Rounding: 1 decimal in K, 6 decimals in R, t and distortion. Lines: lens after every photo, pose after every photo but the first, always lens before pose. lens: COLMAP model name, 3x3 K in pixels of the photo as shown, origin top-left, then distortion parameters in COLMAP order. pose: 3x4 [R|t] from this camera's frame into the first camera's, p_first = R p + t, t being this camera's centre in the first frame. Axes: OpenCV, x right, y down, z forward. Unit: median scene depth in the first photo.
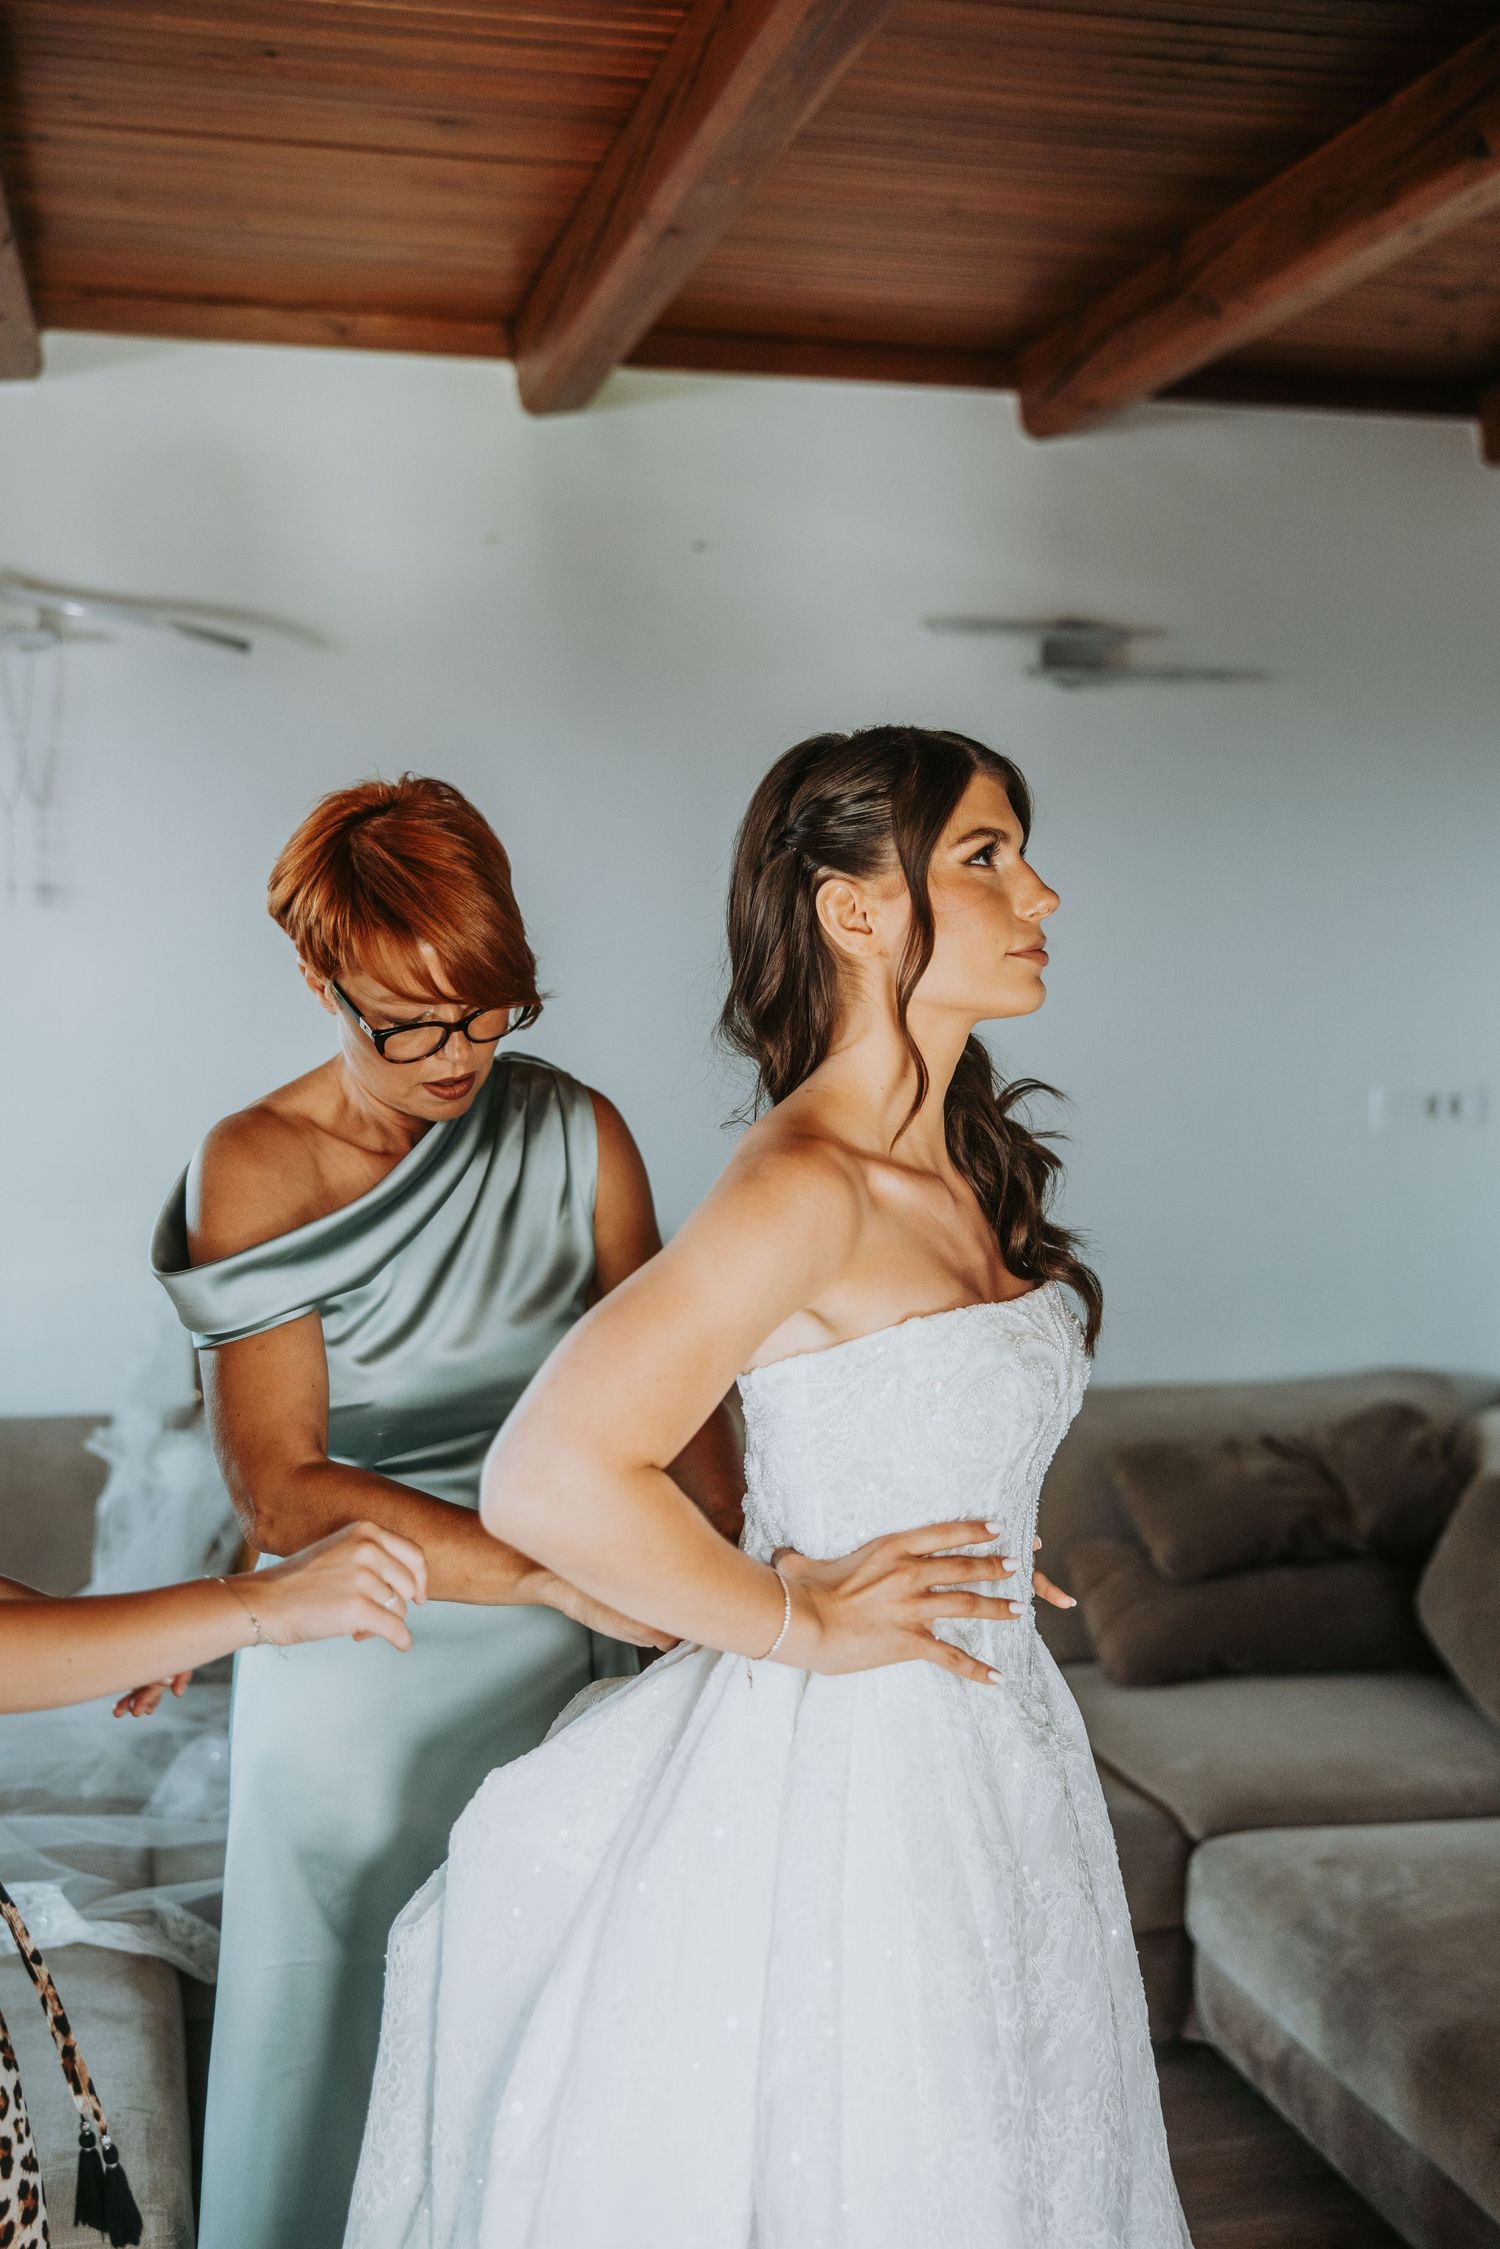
lens RADIAL K [[2274.7, 0, 750.0], [0, 2274.7, 1124.5], [0, 0, 1]] dist [-0.007503, 0.010538]
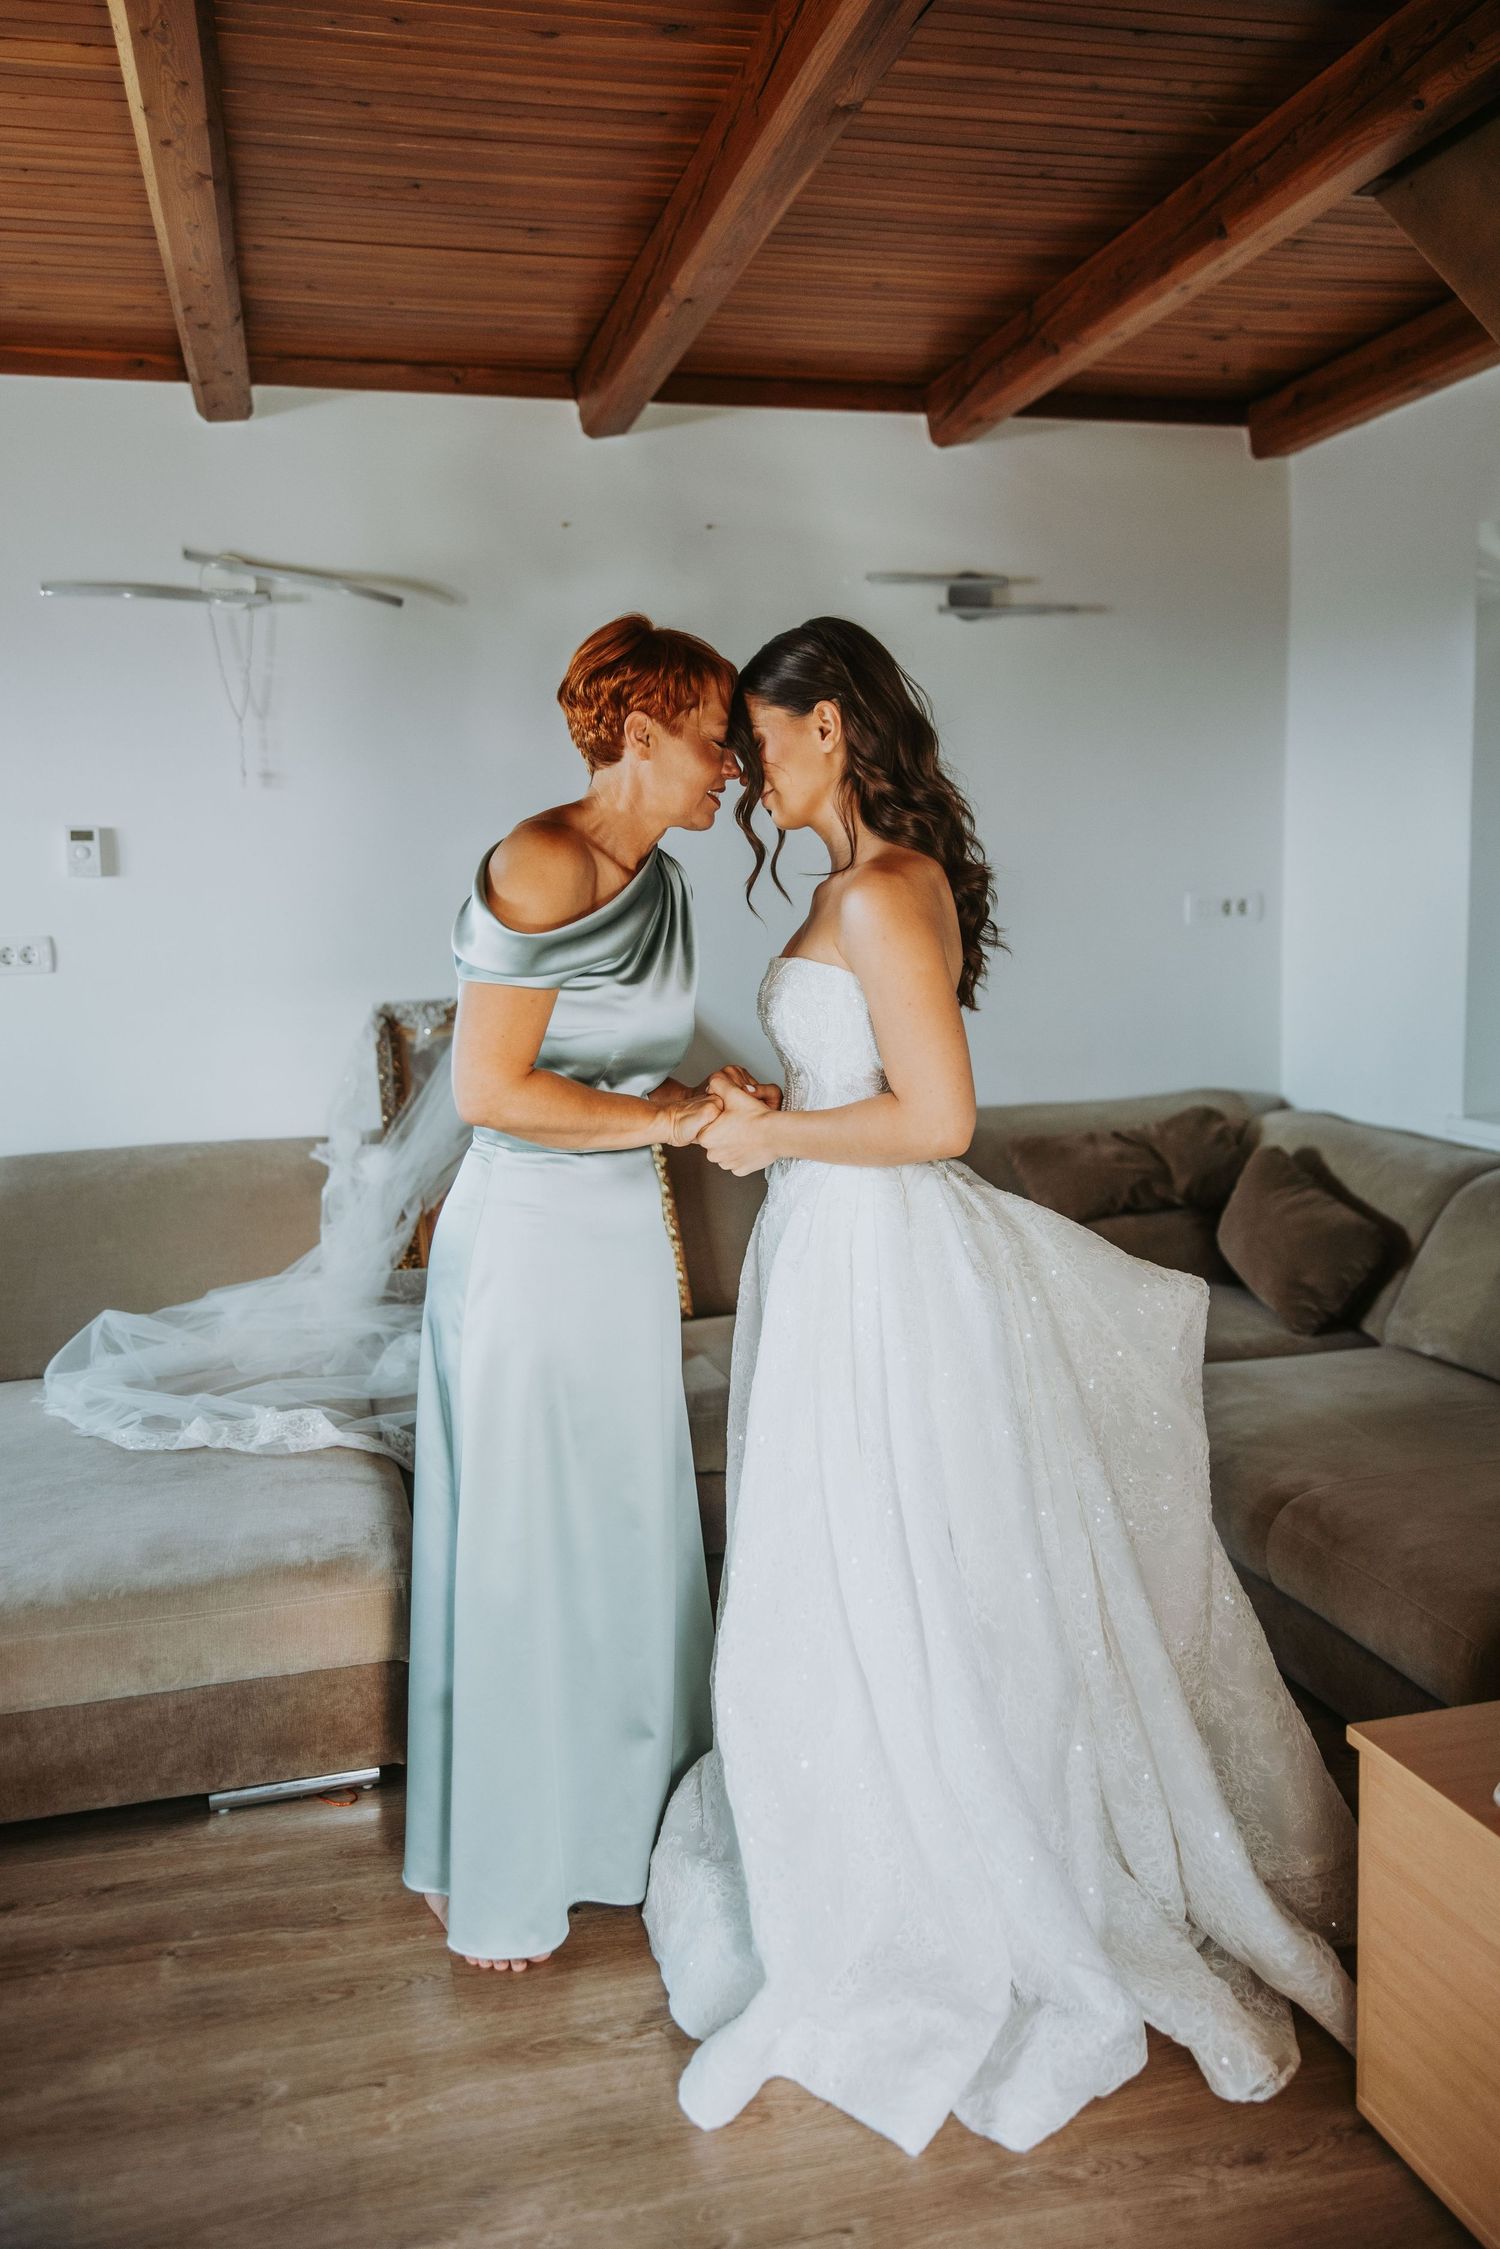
lens RADIAL K [[1834.3, 0, 779.8], [0, 1834.3, 1122.8], [0, 0, 1]] dist [0.002256, 0.001983]
pose [[0.999487, -0.029194, 0.013155, -0.004656], [0.028707, 0.998946, 0.035809, 0.093777], [-0.014186, -0.035413, 0.999272, -0.201555]]
